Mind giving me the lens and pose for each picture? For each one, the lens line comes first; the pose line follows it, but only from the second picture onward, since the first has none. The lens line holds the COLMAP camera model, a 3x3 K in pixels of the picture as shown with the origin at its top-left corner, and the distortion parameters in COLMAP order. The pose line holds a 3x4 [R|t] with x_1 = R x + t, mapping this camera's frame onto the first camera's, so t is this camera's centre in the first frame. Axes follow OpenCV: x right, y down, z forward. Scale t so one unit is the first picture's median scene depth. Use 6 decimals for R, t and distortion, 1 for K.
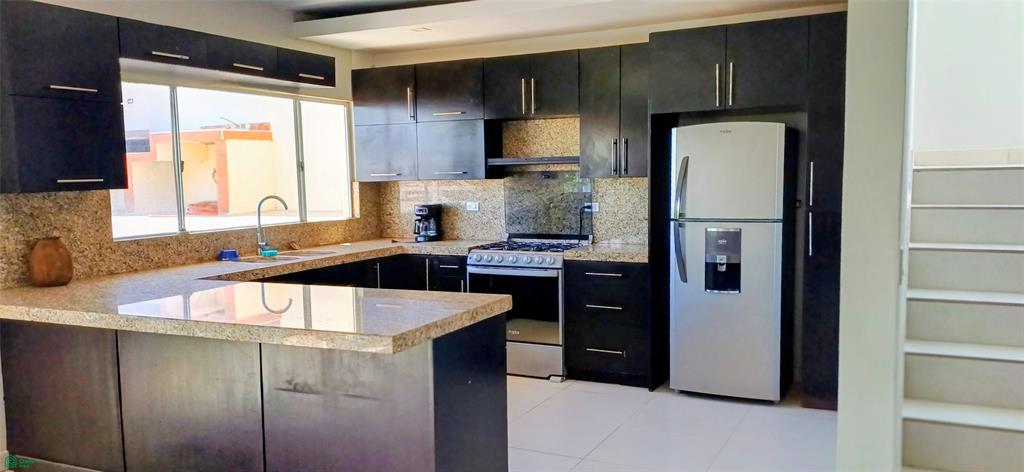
lens RADIAL K [[819.2, 0, 484.4], [0, 819.2, 256.5], [0, 0, 1]] dist [0.120847, -0.158706]
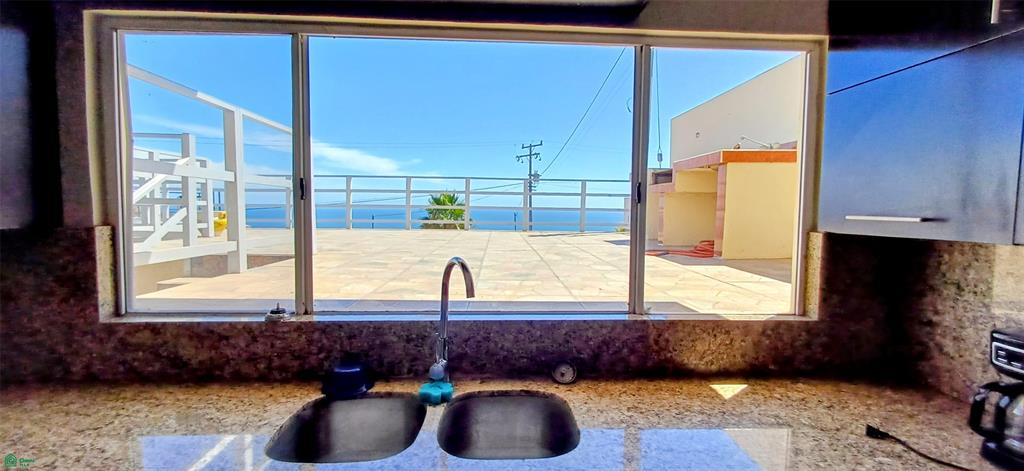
lens RADIAL K [[477.2, 0, 519.5], [0, 477.2, 234.5], [0, 0, 1]] dist [0.003315, 0.000873]
pose [[0.509654, 0.077667, -0.856867, -0.031328], [-0.108989, 0.993722, 0.025246, -0.089208], [0.853448, 0.080523, 0.514919, 0.842322]]
